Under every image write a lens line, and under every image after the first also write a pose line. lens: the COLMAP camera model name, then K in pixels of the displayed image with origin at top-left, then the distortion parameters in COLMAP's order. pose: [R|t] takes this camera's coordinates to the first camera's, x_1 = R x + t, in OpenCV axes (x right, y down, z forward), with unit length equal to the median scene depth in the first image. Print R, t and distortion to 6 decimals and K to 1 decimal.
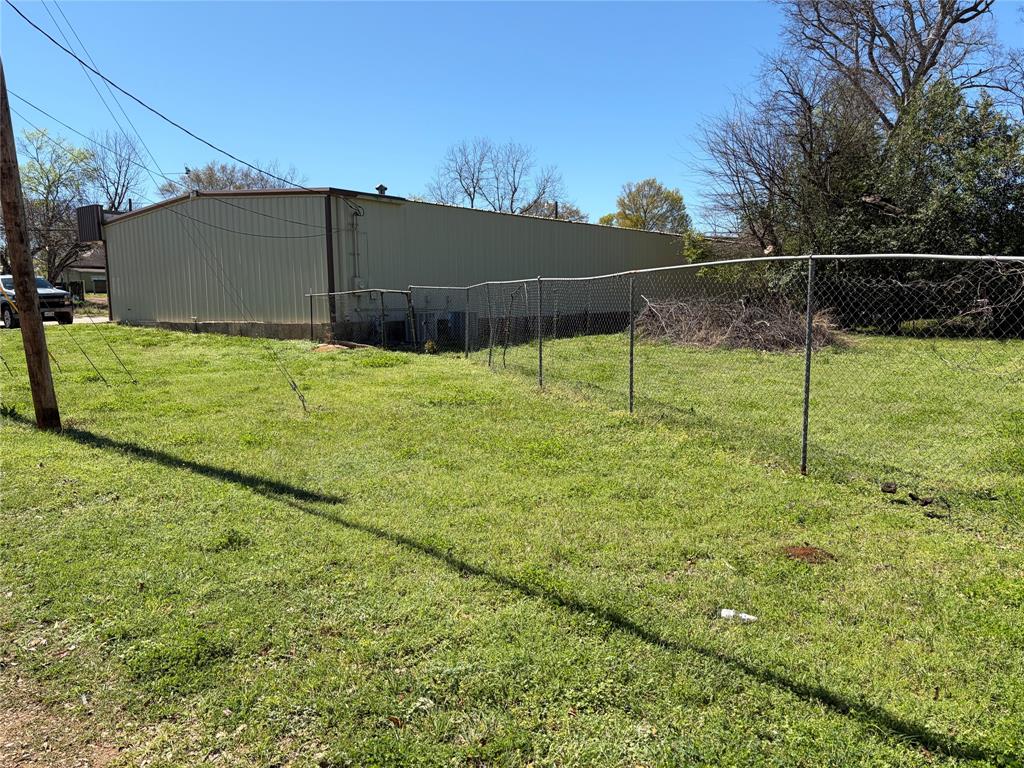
lens RADIAL K [[785.5, 0, 517.1], [0, 785.5, 391.0], [0, 0, 1]] dist [0.046289, -0.052737]
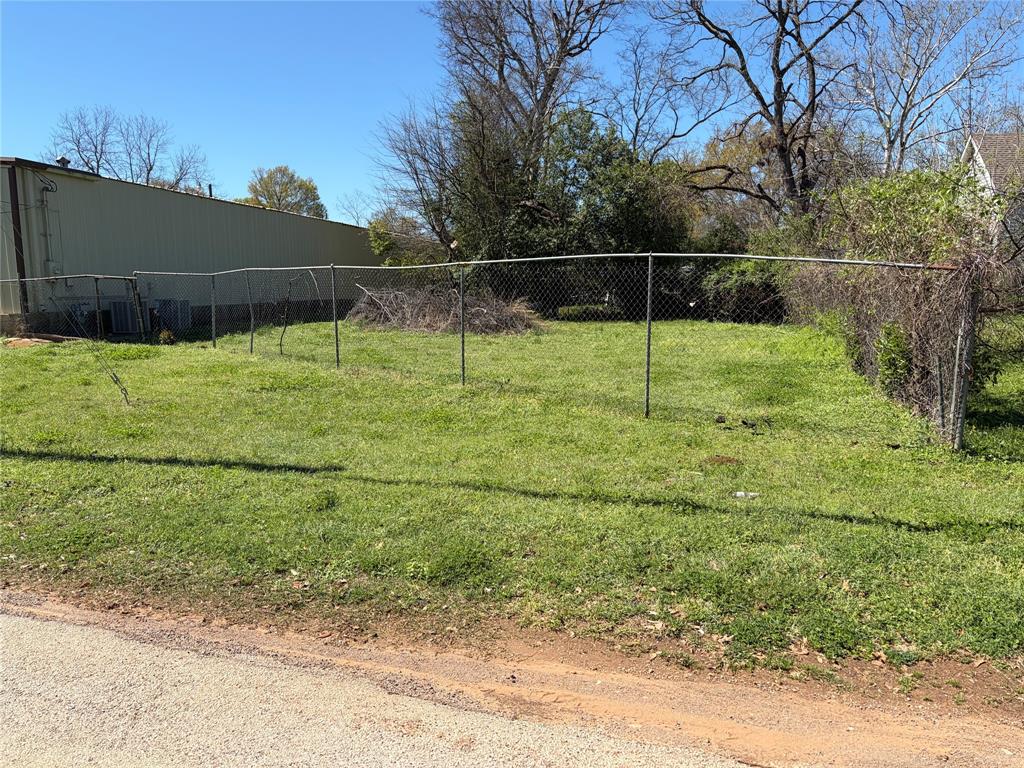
lens RADIAL K [[785.5, 0, 532.6], [0, 785.5, 371.8], [0, 0, 1]] dist [0.046289, -0.052737]
pose [[0.886188, -0.046221, 0.461014, -0.129820], [0.051764, 0.998659, 0.000622, 0.005253], [-0.460424, 0.023313, 0.887393, -0.023942]]
